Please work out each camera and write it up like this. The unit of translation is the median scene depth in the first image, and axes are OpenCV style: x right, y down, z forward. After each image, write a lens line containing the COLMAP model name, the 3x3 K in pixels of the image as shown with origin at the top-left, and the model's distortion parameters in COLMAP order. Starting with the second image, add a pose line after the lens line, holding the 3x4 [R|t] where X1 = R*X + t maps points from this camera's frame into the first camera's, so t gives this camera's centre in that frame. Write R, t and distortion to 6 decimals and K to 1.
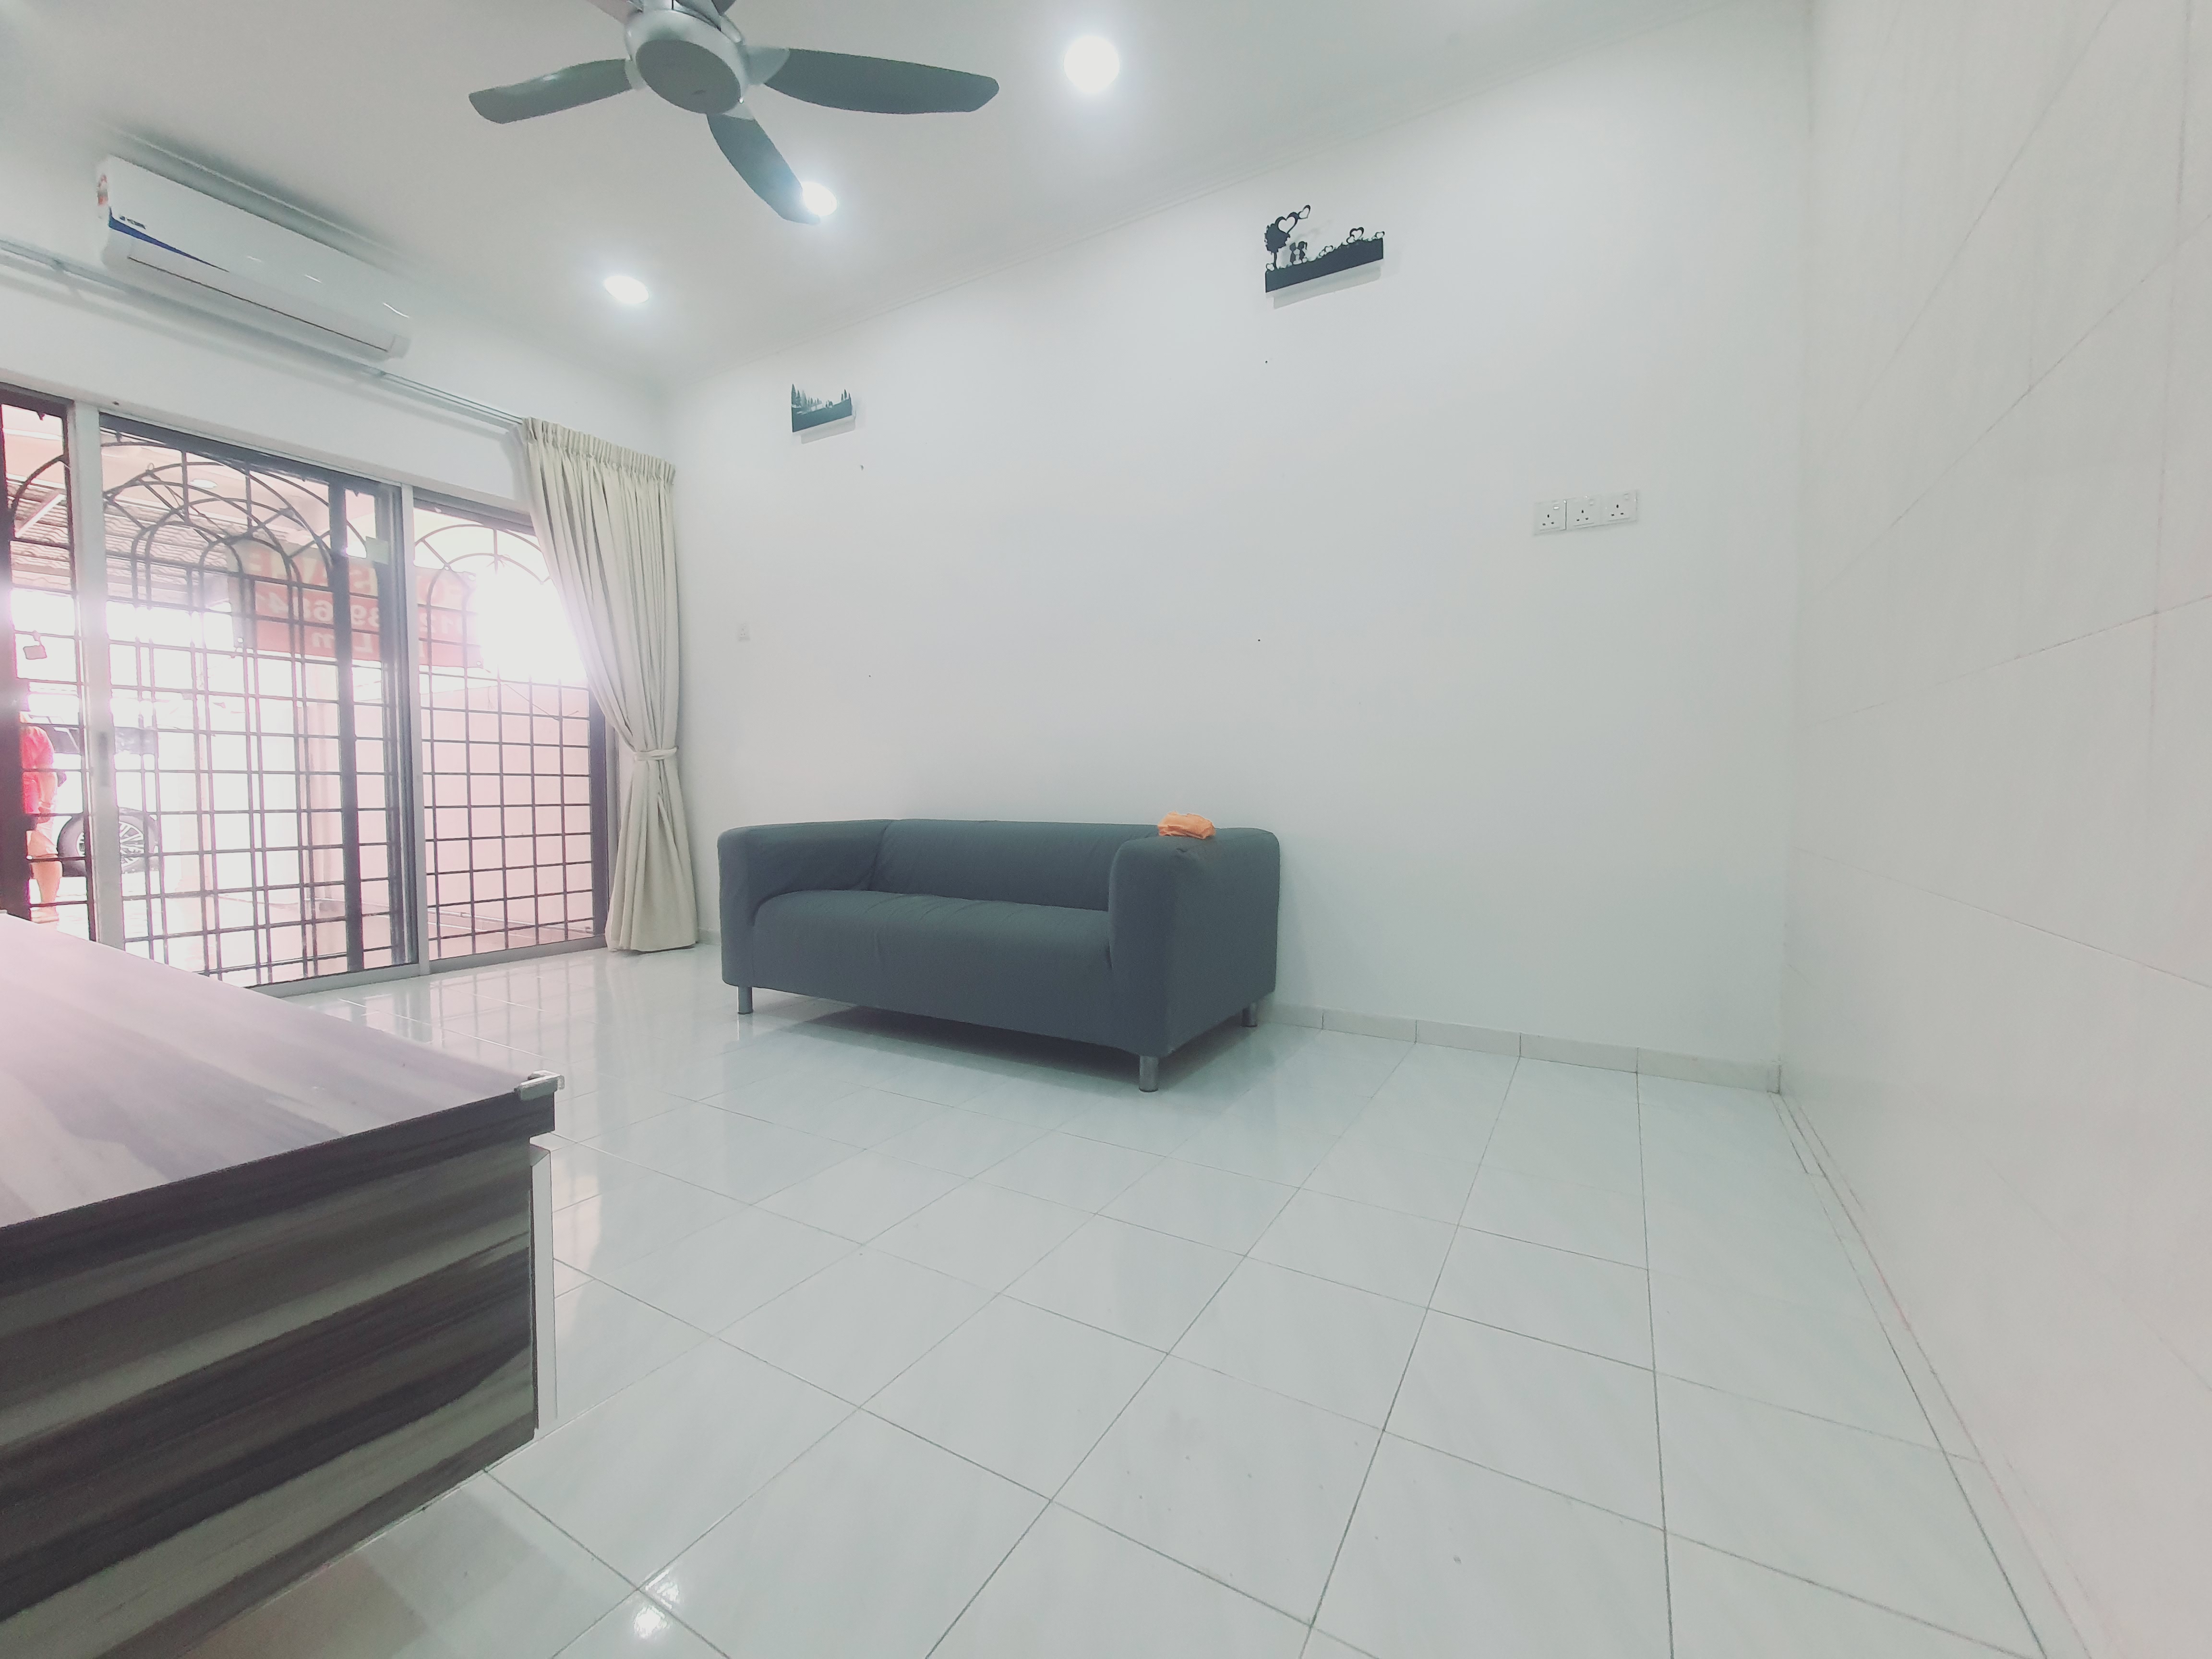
lens RADIAL K [[880.7, 0, 1108.9], [0, 880.7, 831.8], [0, 0, 1]] dist [0.000858, -0.000132]
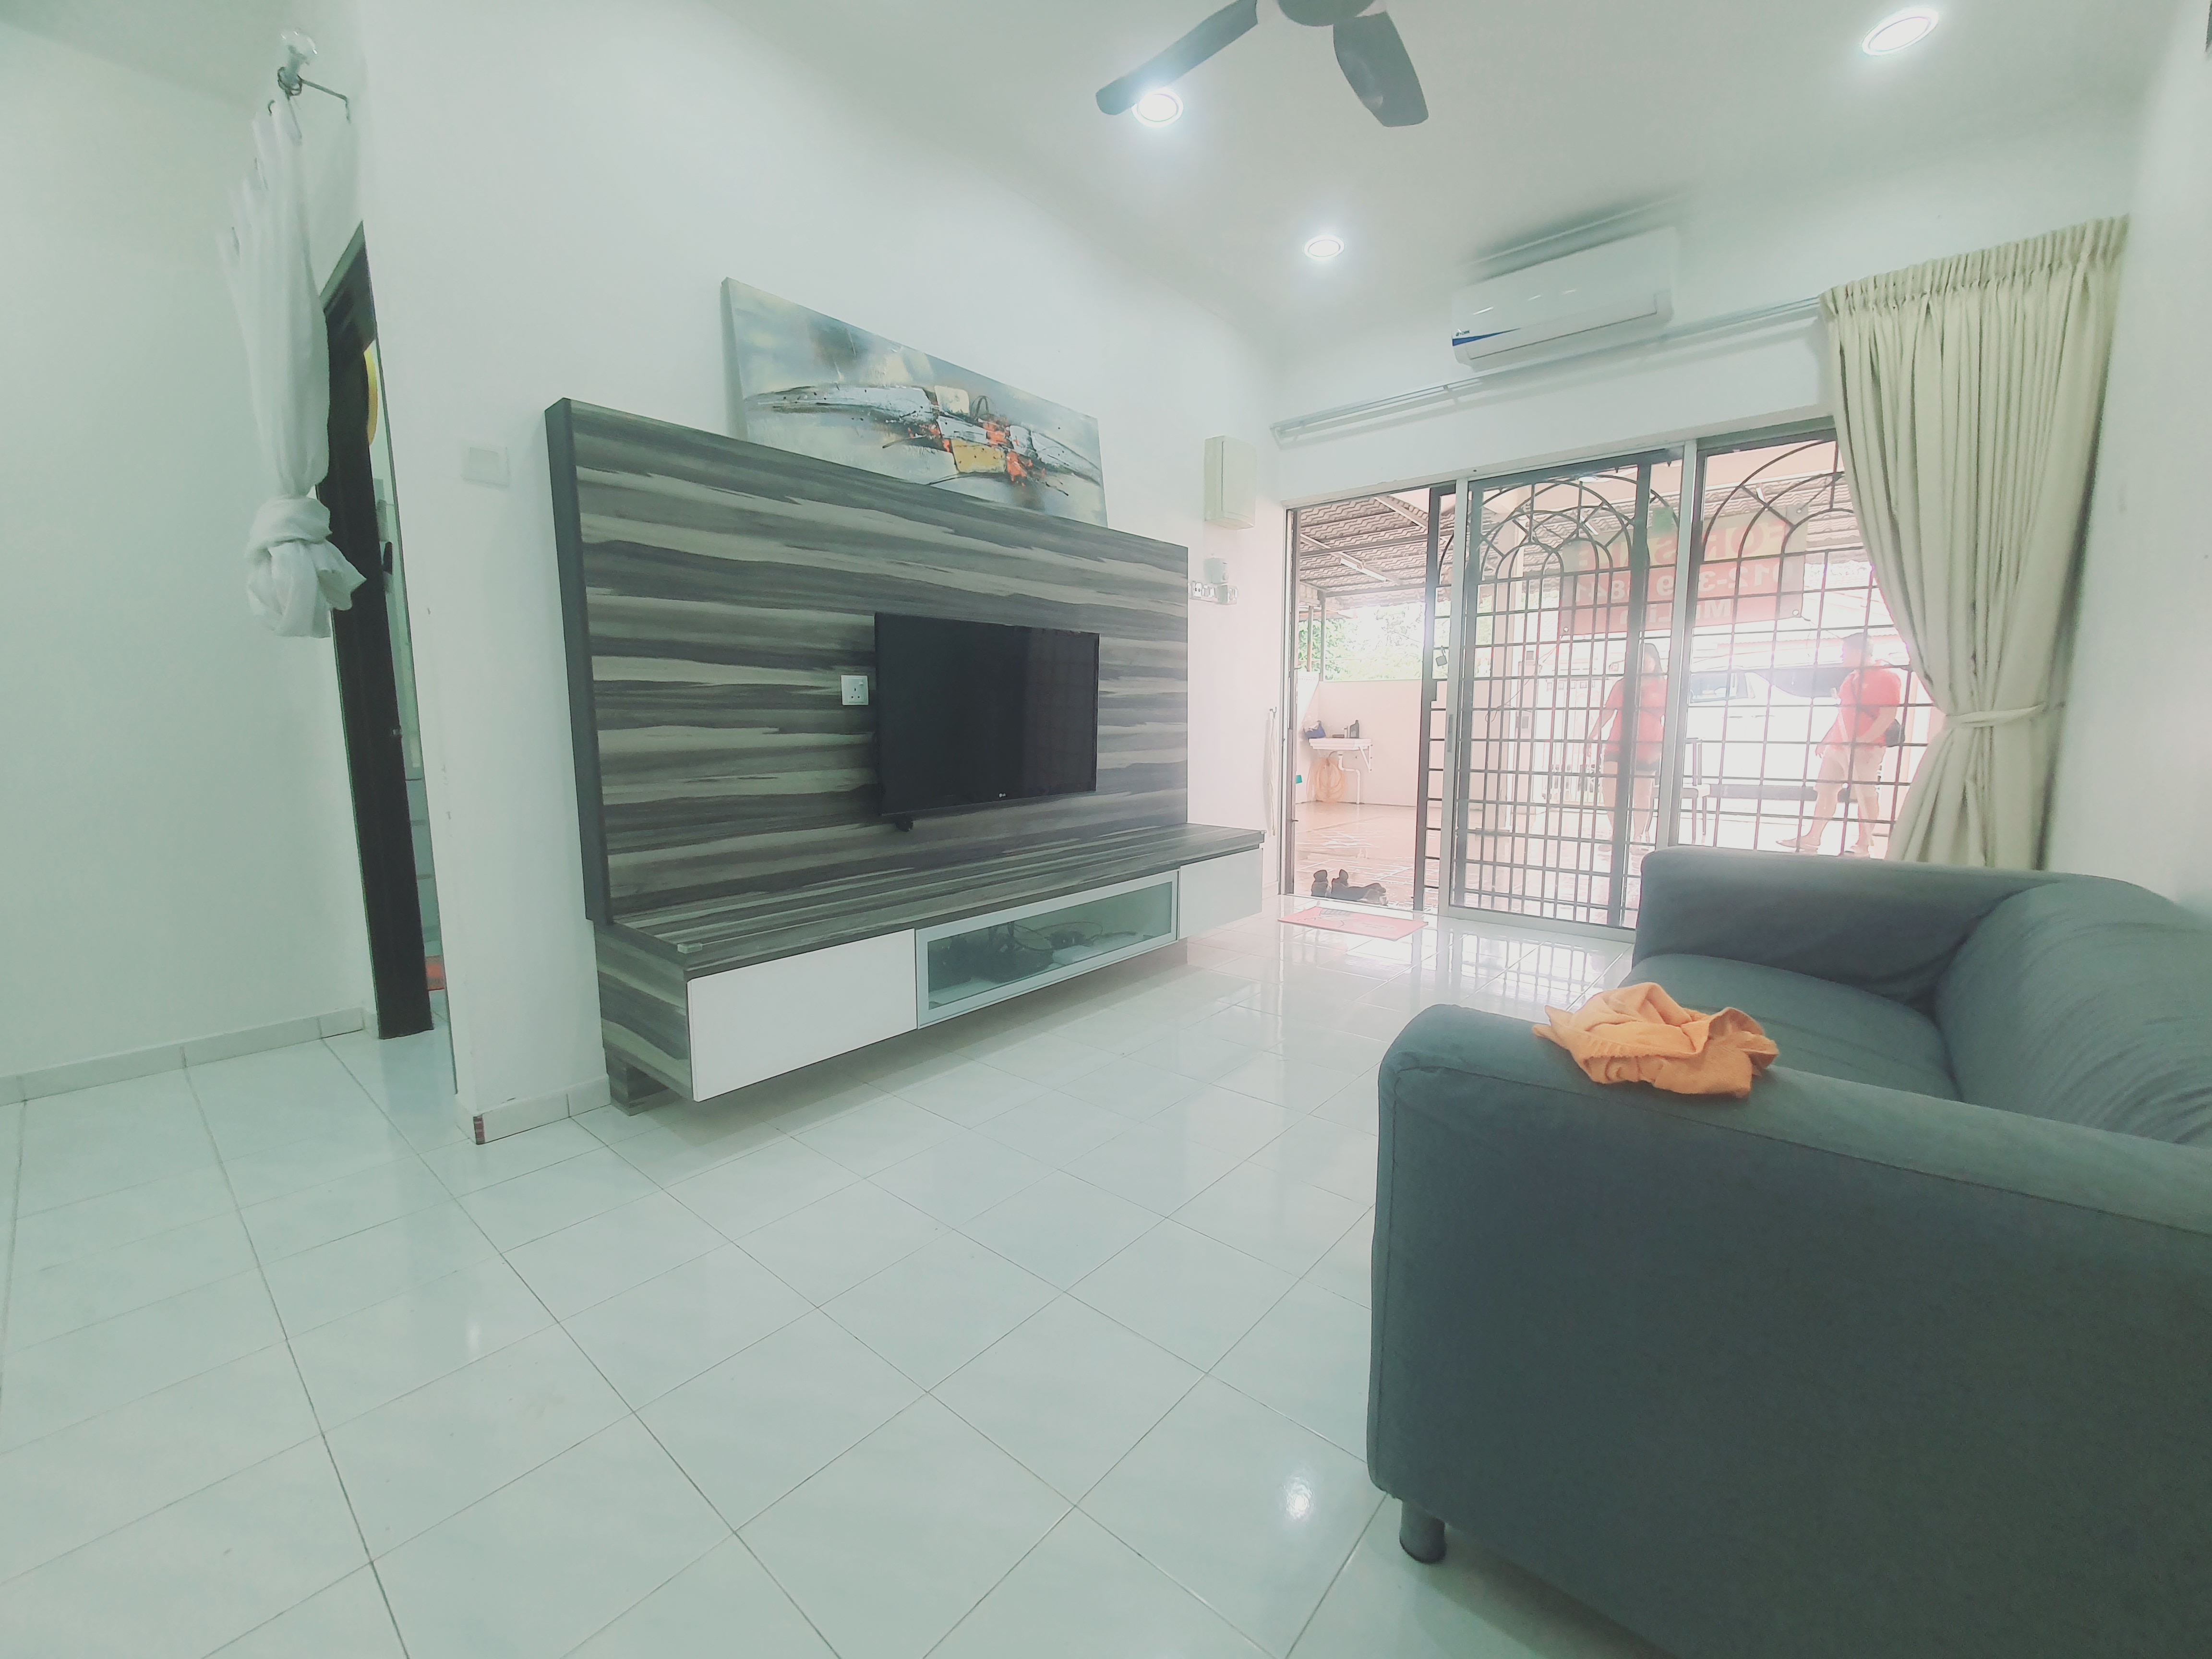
lens RADIAL K [[890.9, 0, 1106.0], [0, 890.9, 829.5], [0, 0, 1]] dist [0.029643, -0.012776]
pose [[-0.213434, 0.107438, -0.971032, 0.352639], [-0.075147, 0.989185, 0.125964, -0.053409], [0.974063, 0.099855, -0.203052, 0.653517]]
